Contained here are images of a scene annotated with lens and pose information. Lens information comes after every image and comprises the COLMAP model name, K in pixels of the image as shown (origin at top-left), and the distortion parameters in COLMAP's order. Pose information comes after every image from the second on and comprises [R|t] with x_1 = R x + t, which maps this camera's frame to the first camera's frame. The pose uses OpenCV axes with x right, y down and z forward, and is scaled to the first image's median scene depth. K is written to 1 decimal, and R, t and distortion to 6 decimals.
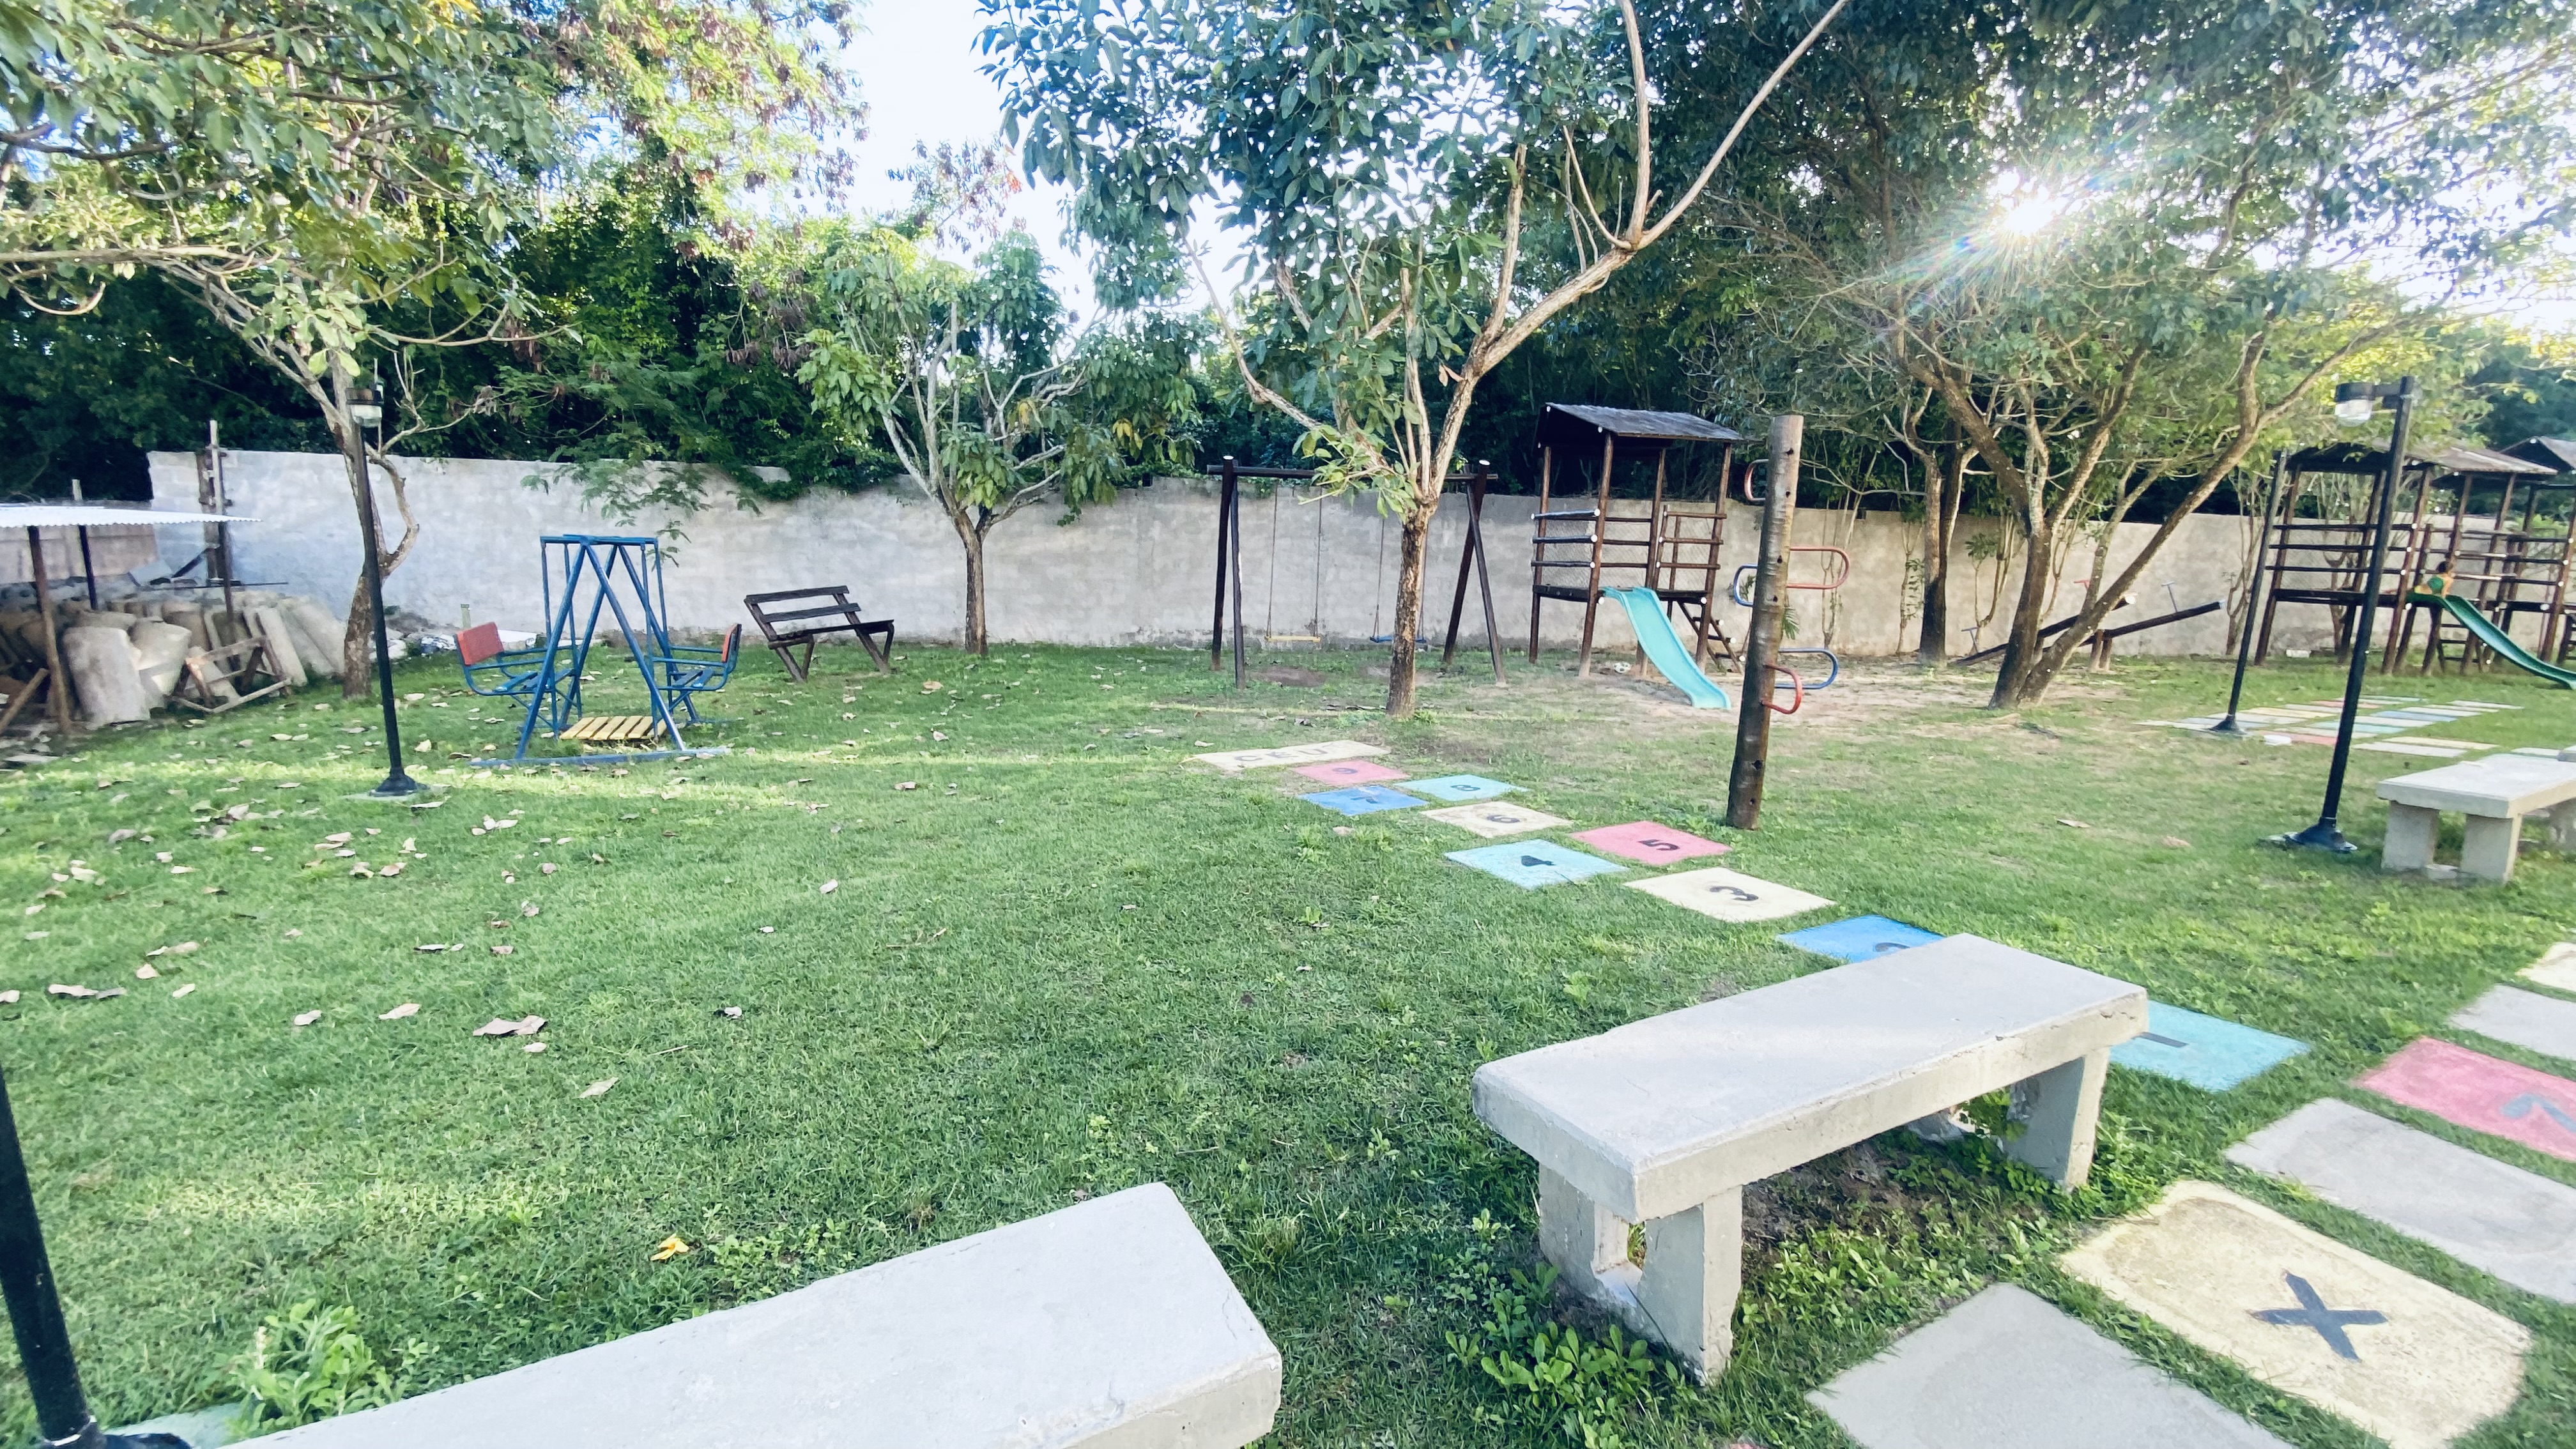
lens RADIAL K [[1007.8, 0, 1287.5], [0, 1007.8, 708.2], [0, 0, 1]] dist [0.000764, -0.012624]
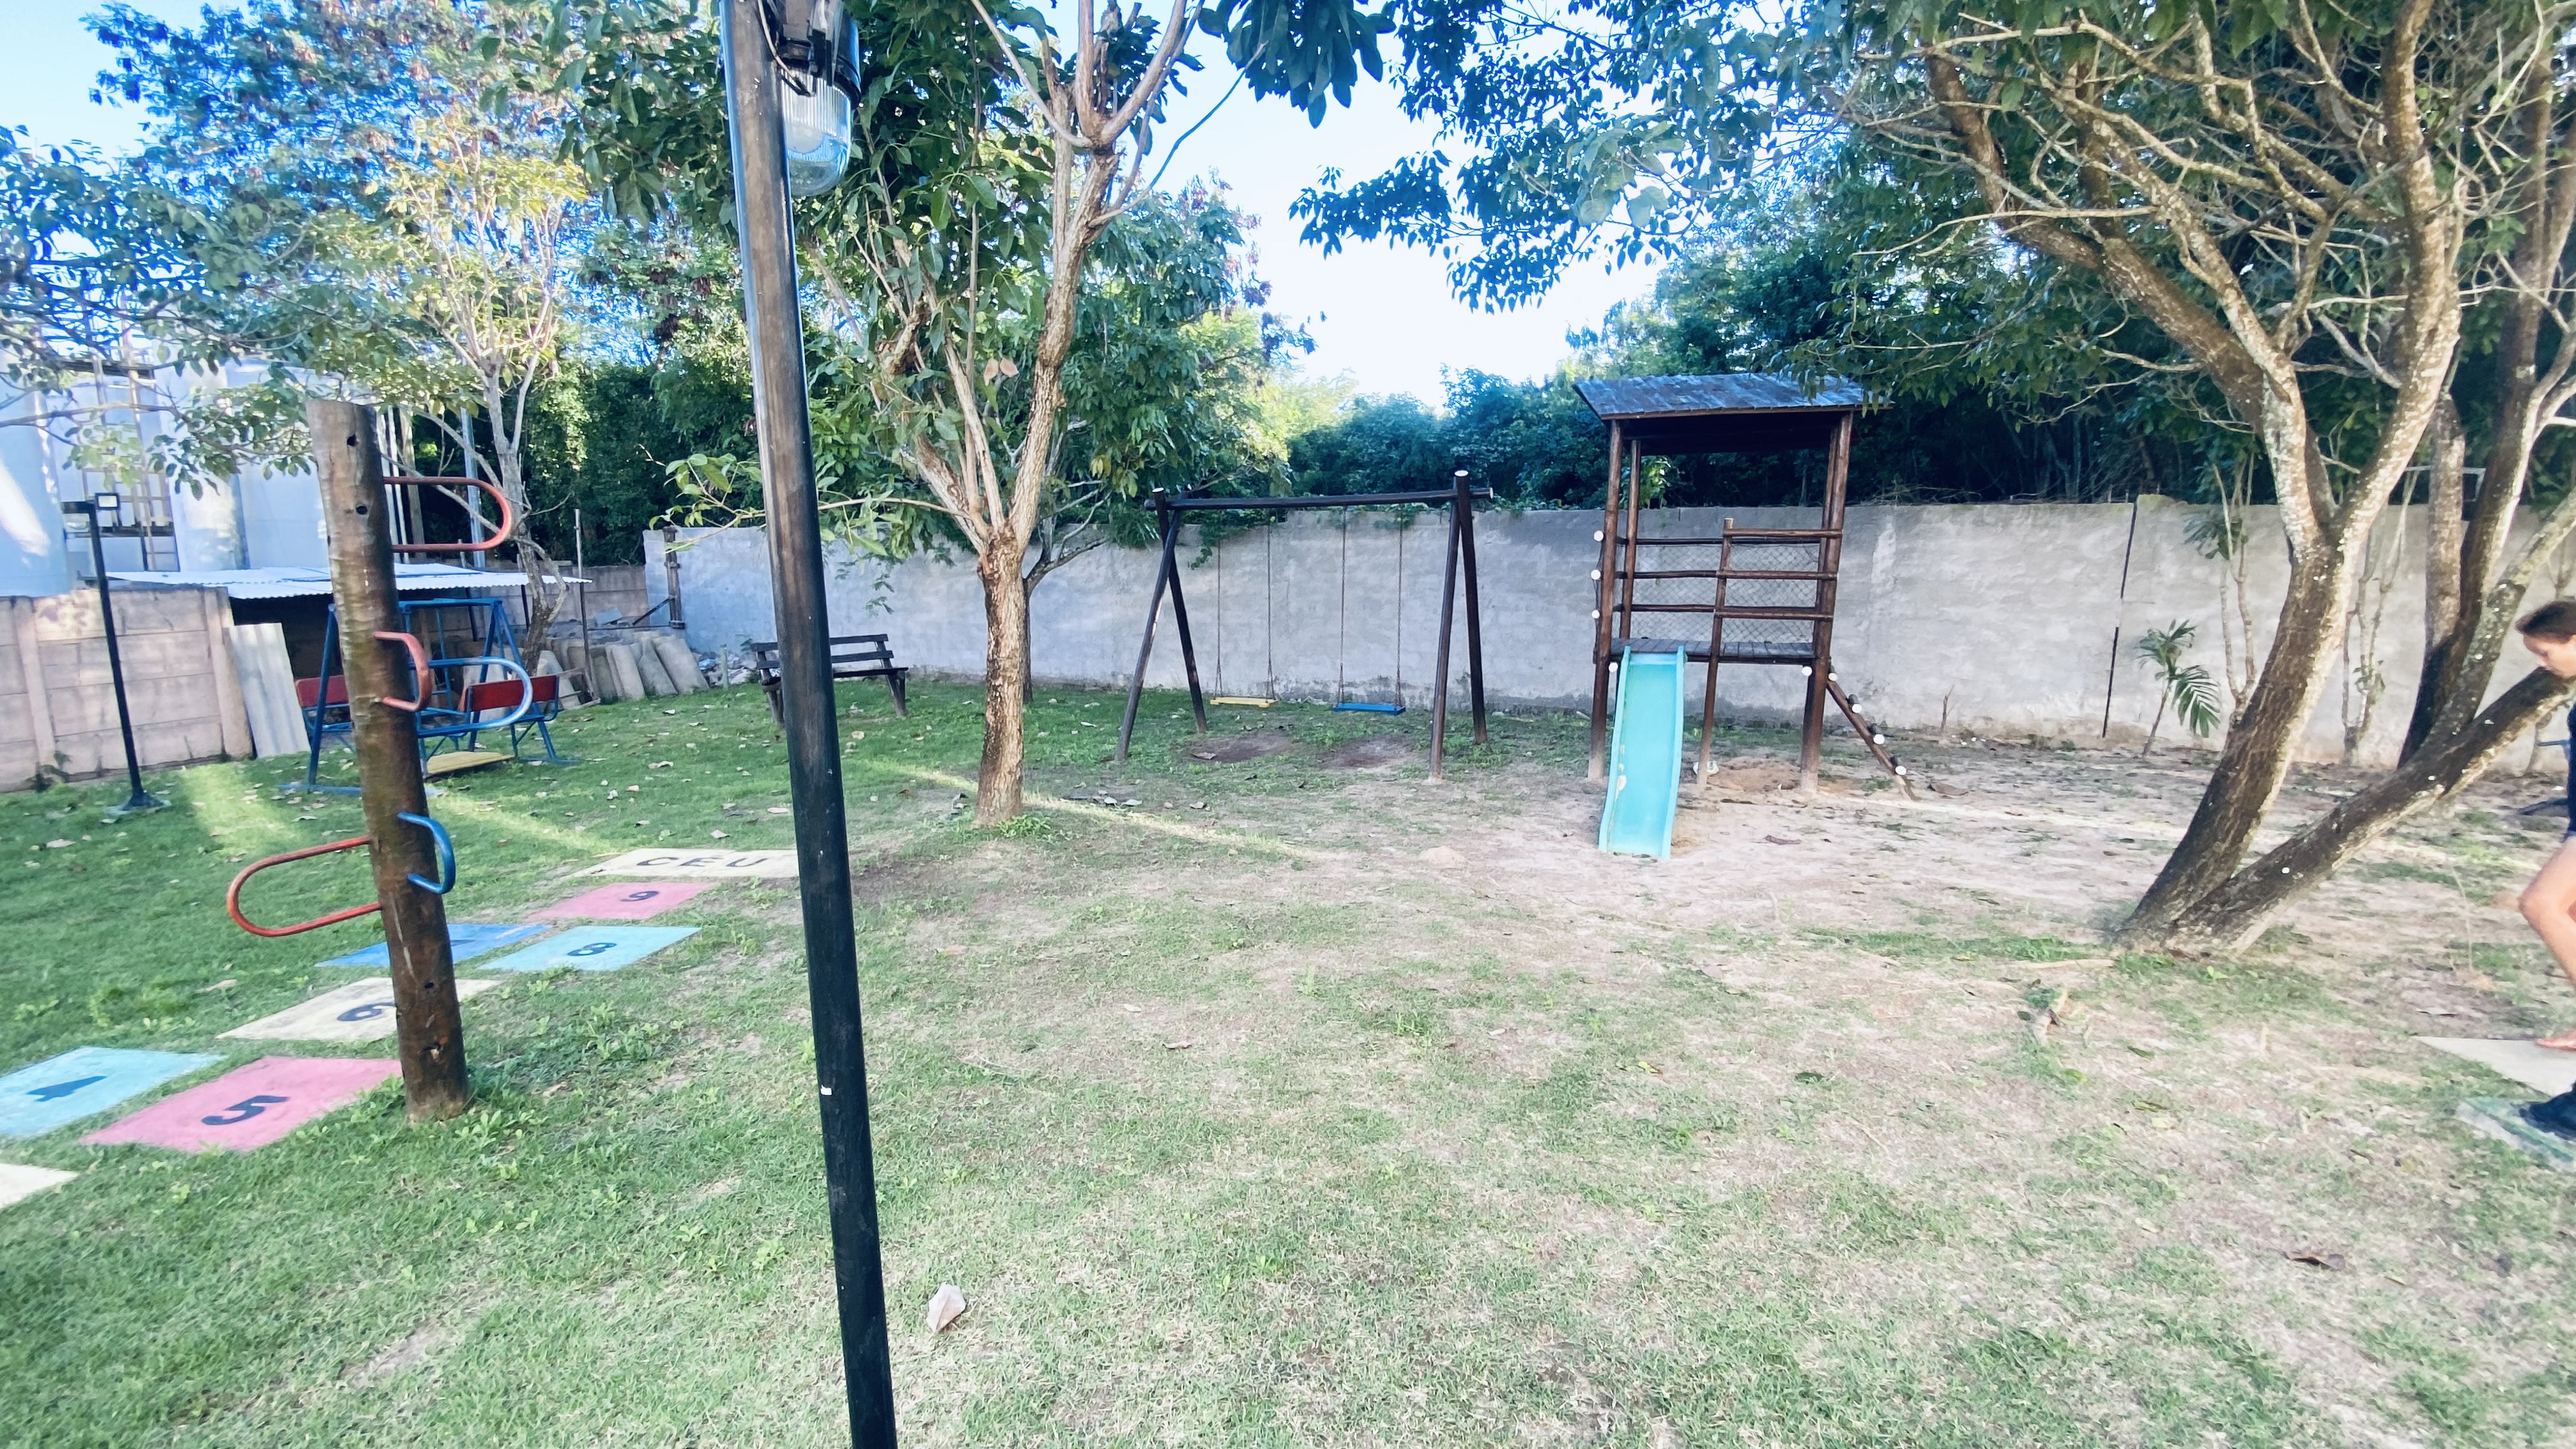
lens RADIAL K [[1007.8, 0, 1287.5], [0, 1007.8, 708.2], [0, 0, 1]] dist [0.000764, -0.012624]
pose [[0.845862, 0.049881, -0.531064, 0.425278], [-0.065026, 0.997835, -0.009849, -0.051869], [0.529423, 0.042864, 0.847274, 0.281330]]
